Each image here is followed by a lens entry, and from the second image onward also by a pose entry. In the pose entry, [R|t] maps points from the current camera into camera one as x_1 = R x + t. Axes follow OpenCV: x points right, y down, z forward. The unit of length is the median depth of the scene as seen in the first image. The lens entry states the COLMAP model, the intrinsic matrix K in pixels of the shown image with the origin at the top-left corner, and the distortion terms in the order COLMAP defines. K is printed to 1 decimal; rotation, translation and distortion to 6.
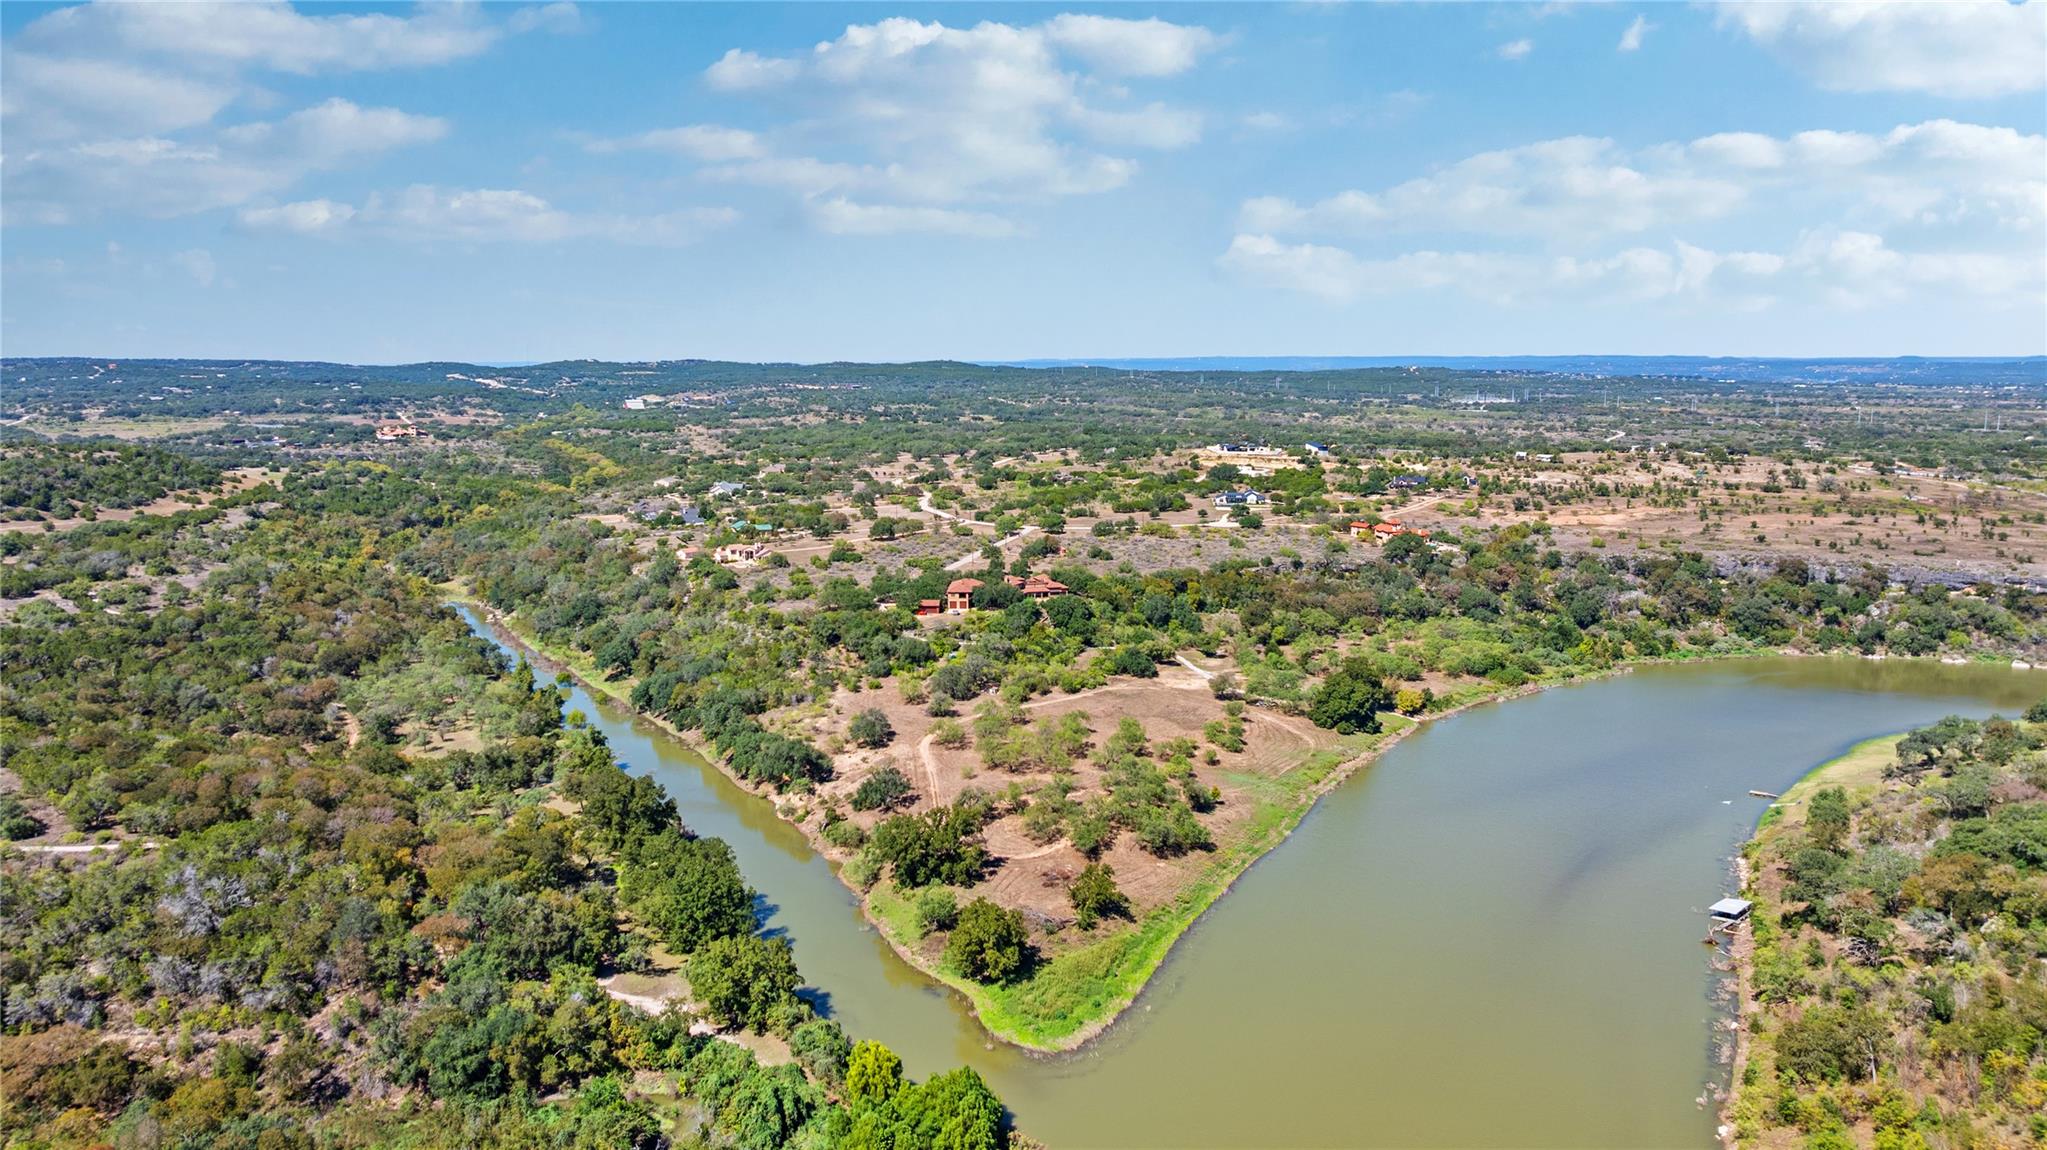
lens RADIAL K [[1443.2, 0, 1023.5], [0, 1443.2, 575.0], [0, 0, 1]] dist [-0.010193, -0.001549]
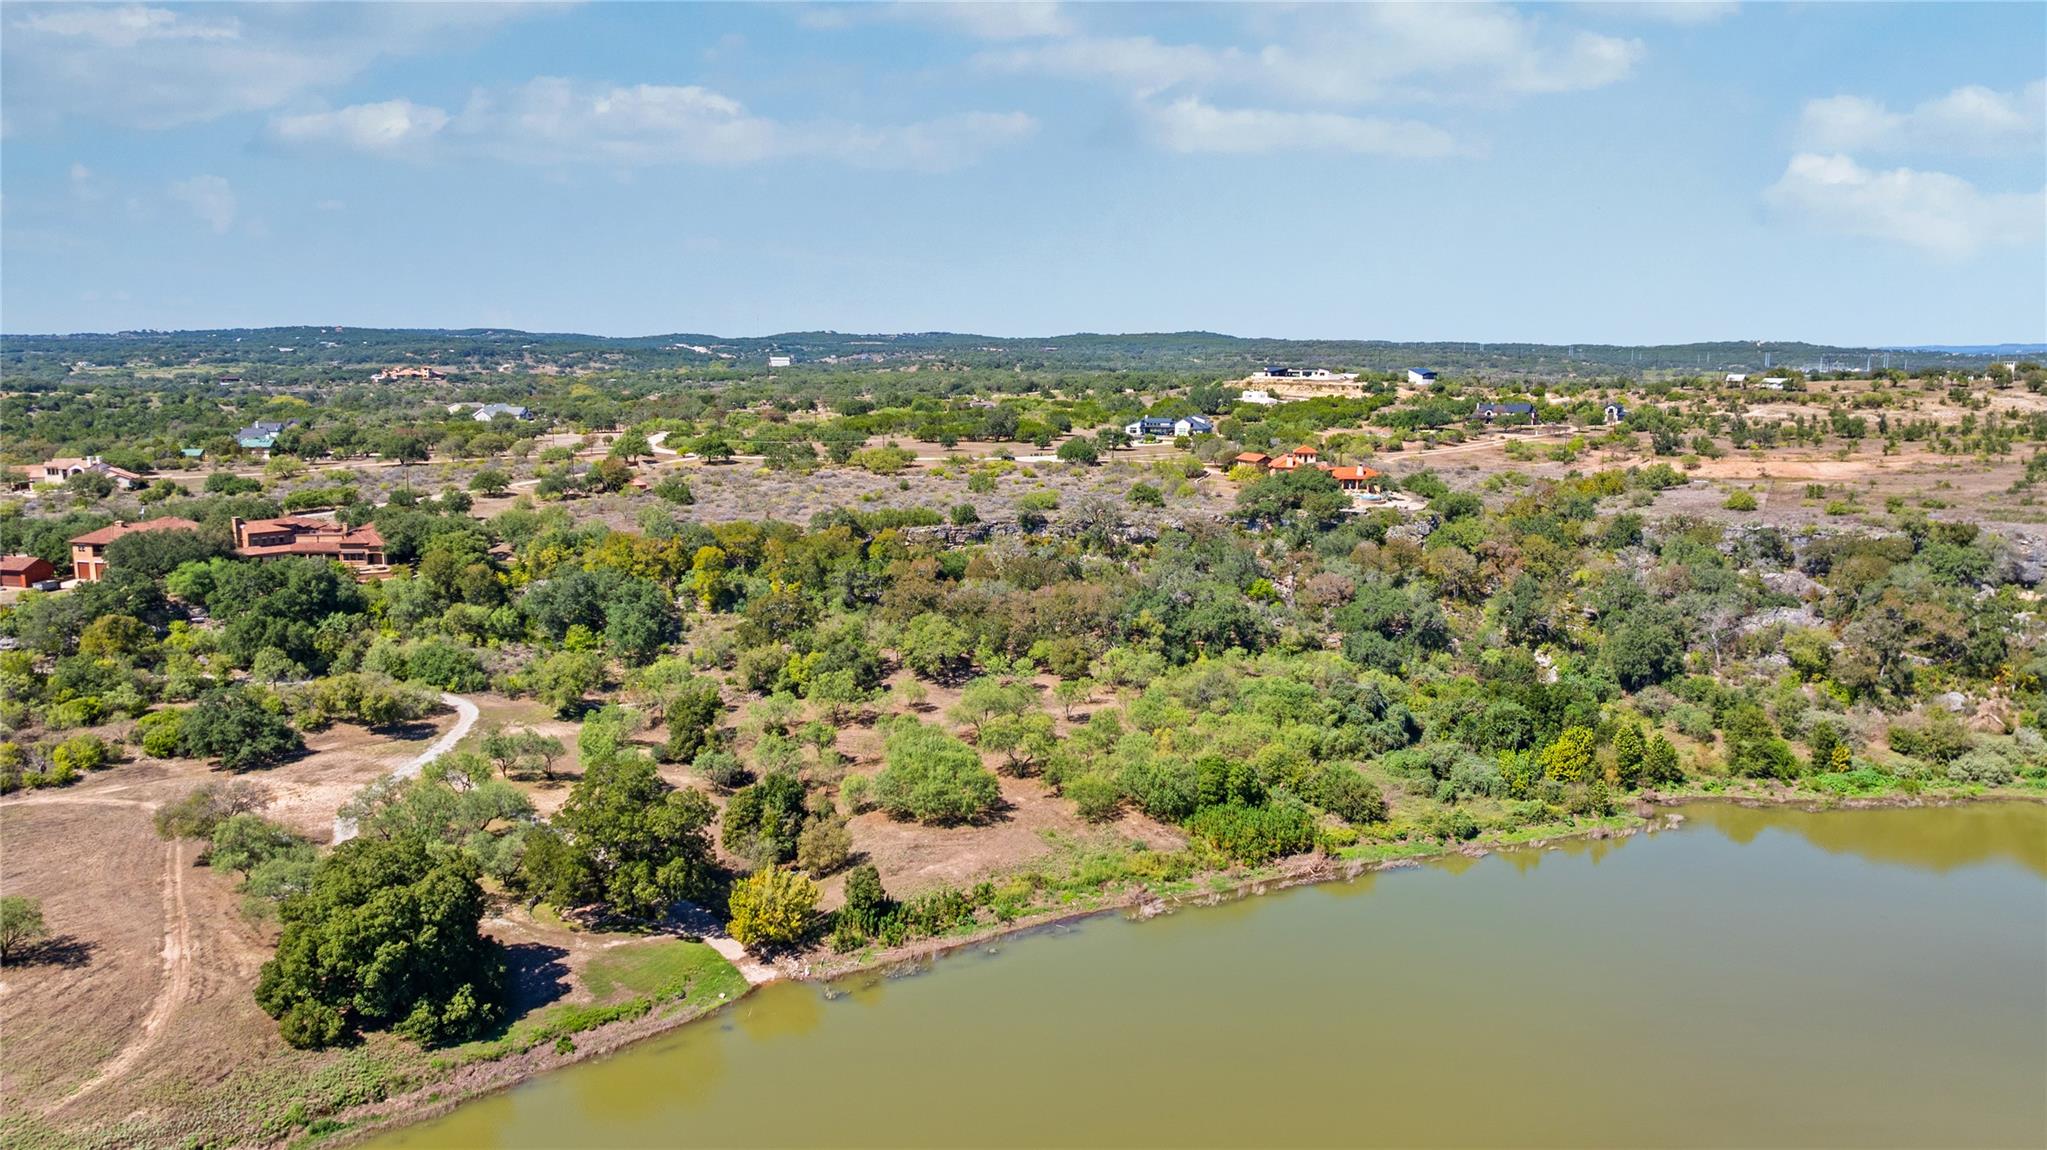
lens RADIAL K [[1468.0, 0, 1023.5], [0, 1468.0, 575.0], [0, 0, 1]] dist [0.001424, -0.000095]
pose [[0.975510, 0.038253, -0.216604, 0.299437], [-0.037709, 0.999267, 0.006644, 0.006889], [0.216699, 0.001687, 0.976237, 0.533012]]
